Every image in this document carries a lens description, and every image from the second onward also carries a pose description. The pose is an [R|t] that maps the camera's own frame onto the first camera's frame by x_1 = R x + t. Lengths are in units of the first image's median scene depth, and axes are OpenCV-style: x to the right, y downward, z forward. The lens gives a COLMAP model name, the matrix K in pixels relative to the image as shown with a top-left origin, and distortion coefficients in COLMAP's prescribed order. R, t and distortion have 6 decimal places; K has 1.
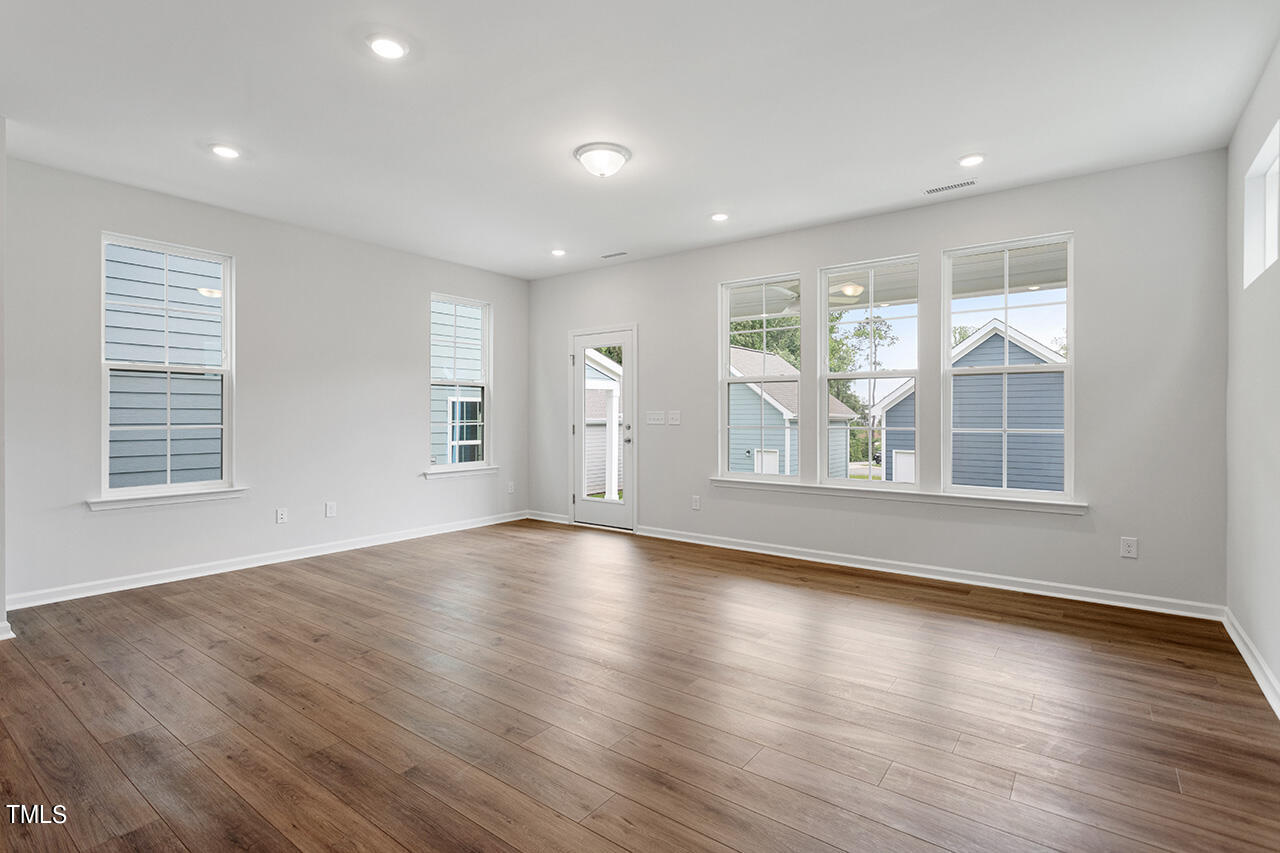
lens RADIAL K [[612.5, 0, 639.1], [0, 612.5, 414.8], [0, 0, 1]] dist [-0.005437, 0.004489]
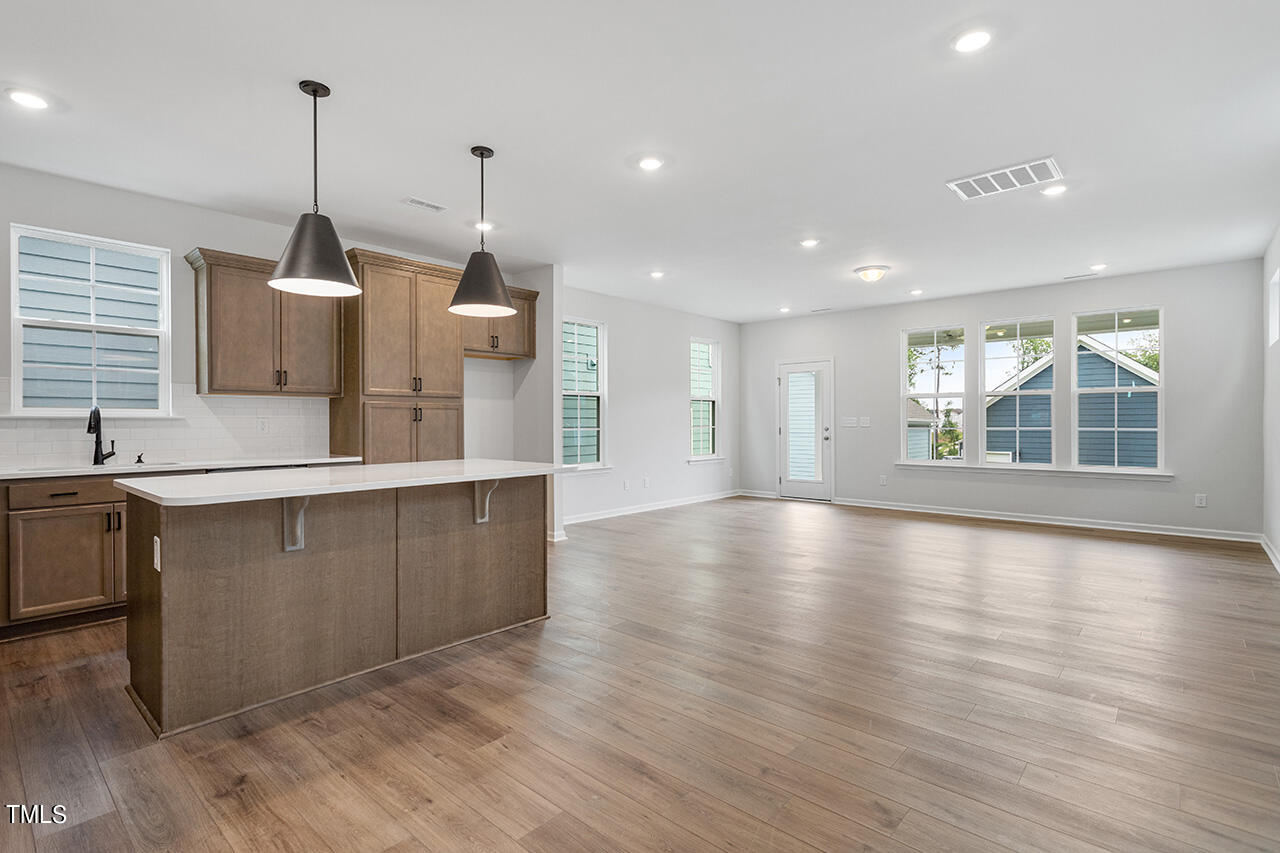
lens RADIAL K [[612.5, 0, 632.6], [0, 612.5, 421.0], [0, 0, 1]] dist [-0.005437, 0.004489]
pose [[0.996237, -0.004197, -0.086569, -0.376826], [0.004326, 0.999990, 0.001303, -0.002397], [0.086562, -0.001673, 0.996245, -0.502957]]
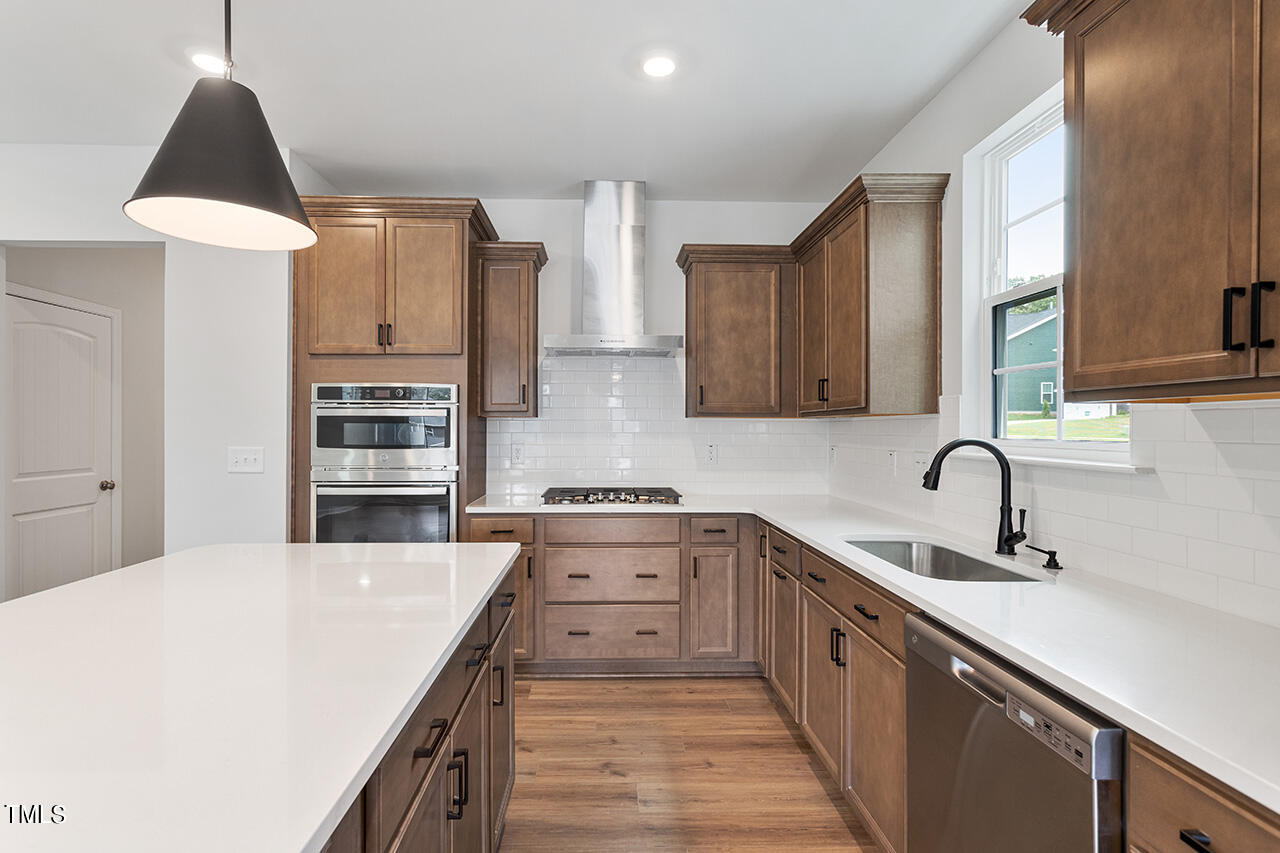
lens RADIAL K [[612.5, 0, 617.4], [0, 612.5, 430.4], [0, 0, 1]] dist [-0.005437, 0.004489]
pose [[-0.781425, 0.001324, -0.623998, -0.647896], [-0.000941, 0.999994, 0.003300, -0.026800], [0.623998, 0.003166, -0.781419, 0.283611]]
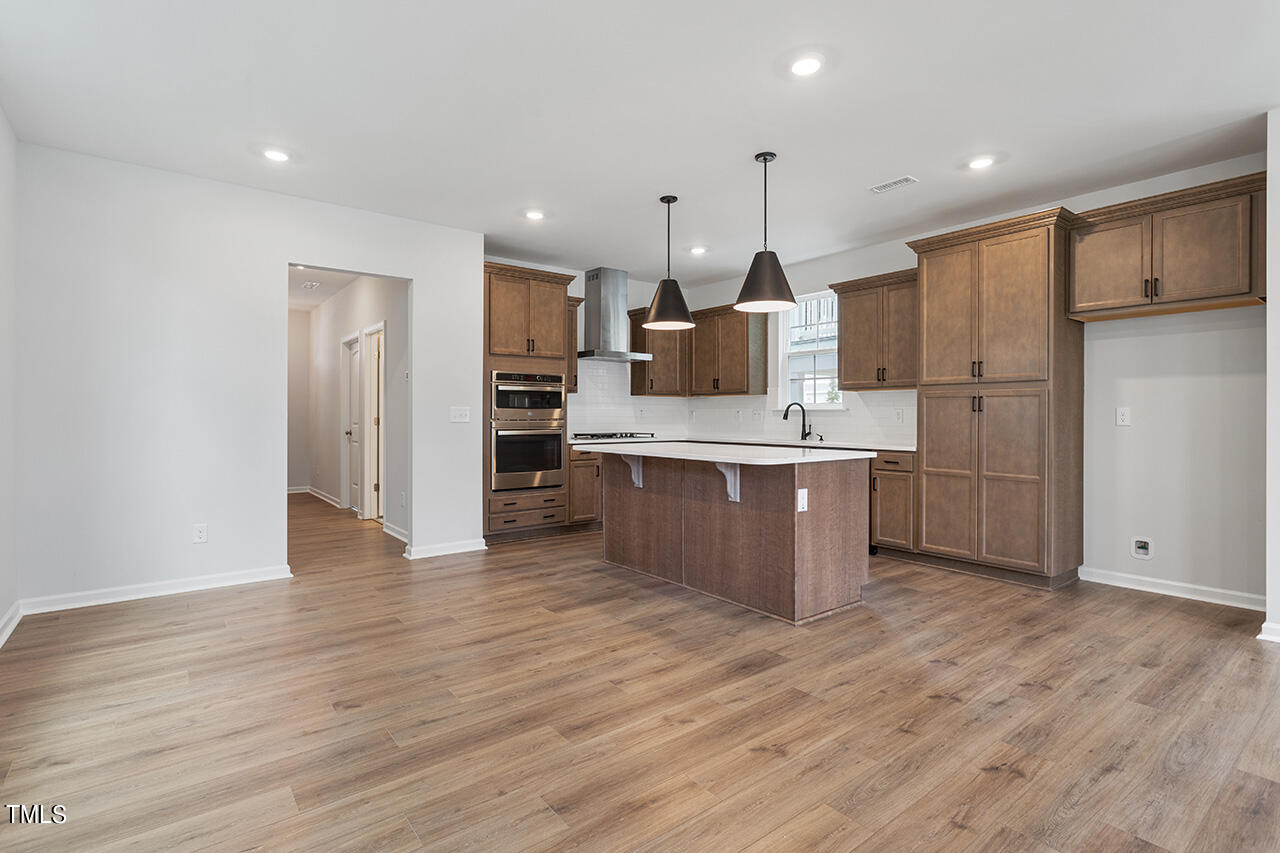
lens RADIAL K [[612.5, 0, 638.3], [0, 612.5, 417.8], [0, 0, 1]] dist [-0.005437, 0.004489]
pose [[-0.261828, 0.003226, -0.965109, 0.091322], [0.000121, 0.999995, 0.003309, 0.002992], [0.965114, 0.000750, -0.261827, 0.146163]]
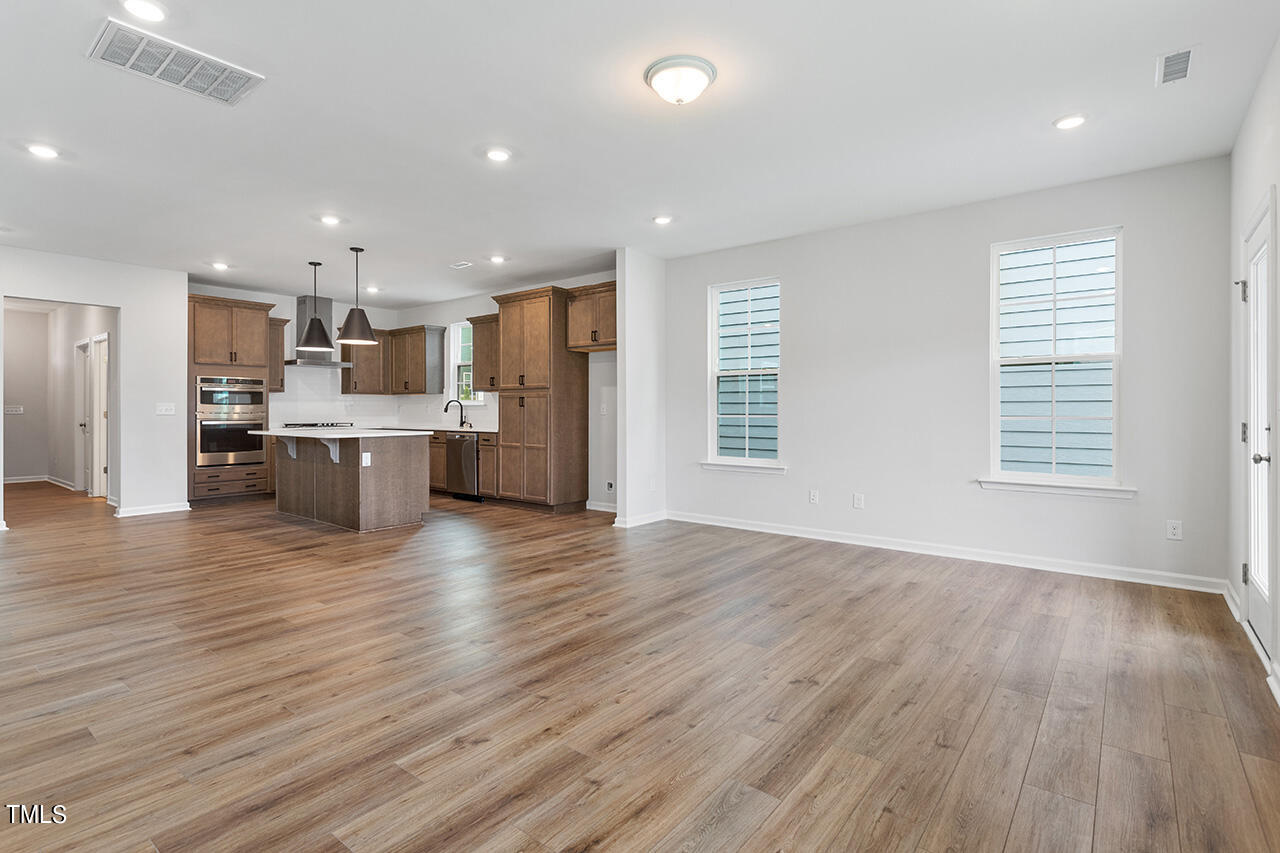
lens RADIAL K [[612.5, 0, 630.6], [0, 612.5, 412.4], [0, 0, 1]] dist [-0.005437, 0.004489]
pose [[-0.028653, 0.004102, -0.999581, 0.469991], [0.001658, 0.999990, 0.004056, 0.004527], [0.999588, -0.001541, -0.028660, 0.612220]]
